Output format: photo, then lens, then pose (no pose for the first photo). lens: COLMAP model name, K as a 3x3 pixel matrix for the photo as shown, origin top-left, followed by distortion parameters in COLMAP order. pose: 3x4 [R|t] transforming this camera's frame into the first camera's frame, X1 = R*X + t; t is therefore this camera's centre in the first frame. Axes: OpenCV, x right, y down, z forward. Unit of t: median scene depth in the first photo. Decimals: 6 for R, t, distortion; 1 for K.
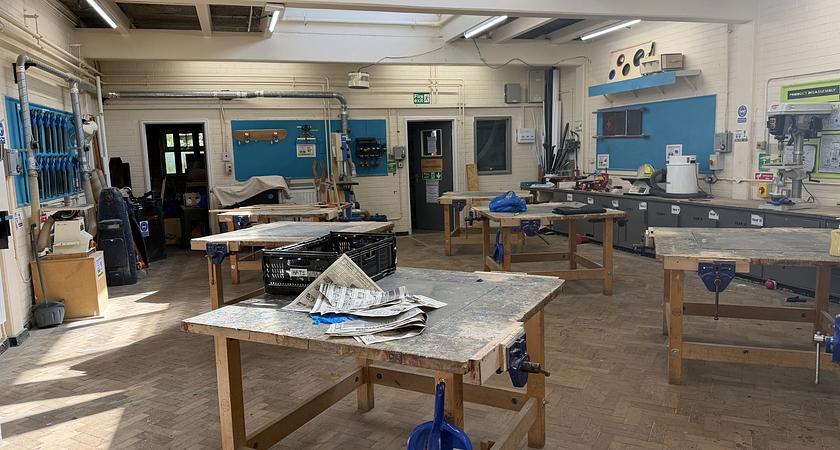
lens RADIAL K [[608.1, 0, 420.0], [0, 608.1, 225.0], [0, 0, 1]] dist [0.201140, -0.233985]
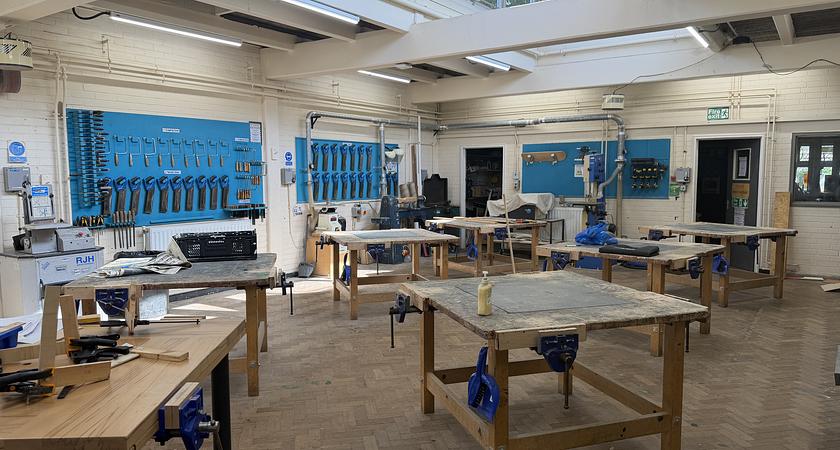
lens RADIAL K [[608.1, 0, 420.0], [0, 608.1, 225.0], [0, 0, 1]] dist [0.201140, -0.233985]
pose [[0.641529, 0.096396, -0.761018, 0.445630], [-0.112675, 0.993154, 0.030816, -0.030752], [0.758779, 0.065979, 0.647998, 0.114217]]
